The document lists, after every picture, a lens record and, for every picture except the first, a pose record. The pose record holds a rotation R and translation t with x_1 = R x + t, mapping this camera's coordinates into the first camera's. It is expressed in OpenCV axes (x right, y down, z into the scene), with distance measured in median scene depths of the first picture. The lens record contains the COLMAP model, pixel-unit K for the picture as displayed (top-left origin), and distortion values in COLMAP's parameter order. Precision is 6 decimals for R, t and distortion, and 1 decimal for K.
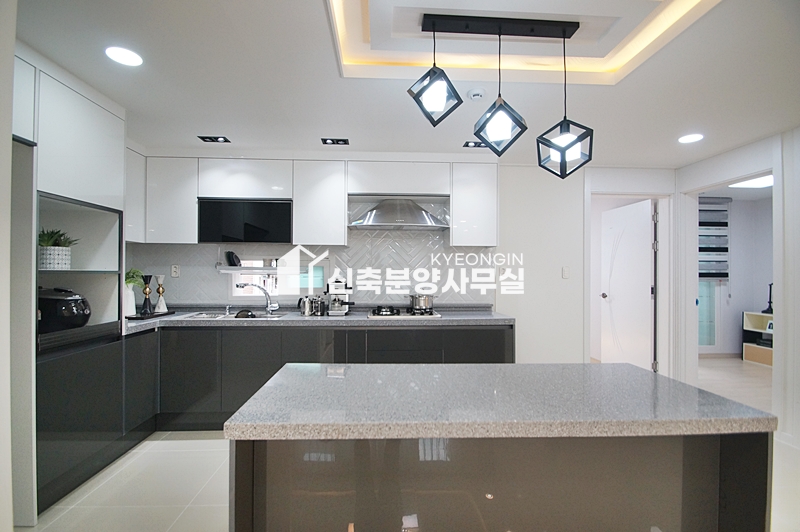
lens RADIAL K [[357.2, 0, 396.0], [0, 357.2, 269.6], [0, 0, 1]] dist [0.000278, -0.000057]
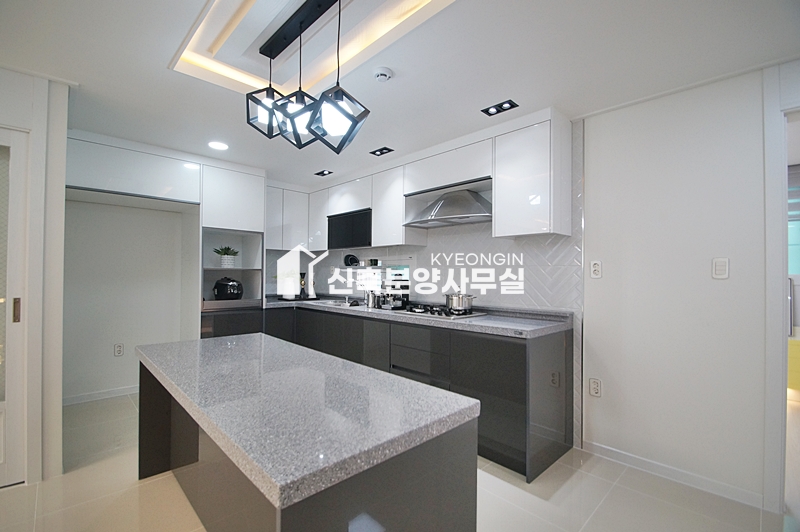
lens RADIAL K [[357.2, 0, 396.0], [0, 357.2, 269.6], [0, 0, 1]] dist [0.000278, -0.000057]
pose [[0.653071, -0.008888, -0.757245, 0.671523], [-0.000835, 0.999922, -0.012456, 0.020594], [0.757296, 0.008766, 0.653012, 0.304276]]
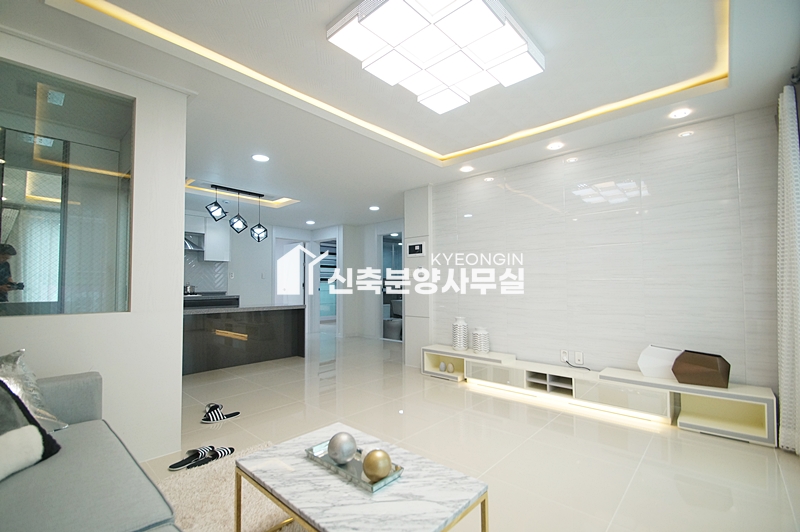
lens RADIAL K [[357.2, 0, 396.0], [0, 357.2, 269.6], [0, 0, 1]] dist [0.000278, -0.000057]
pose [[0.717574, 0.022923, 0.696104, -0.466700], [0.007265, 0.999157, -0.040392, 0.070717], [-0.696444, 0.034042, 0.716803, -1.146842]]
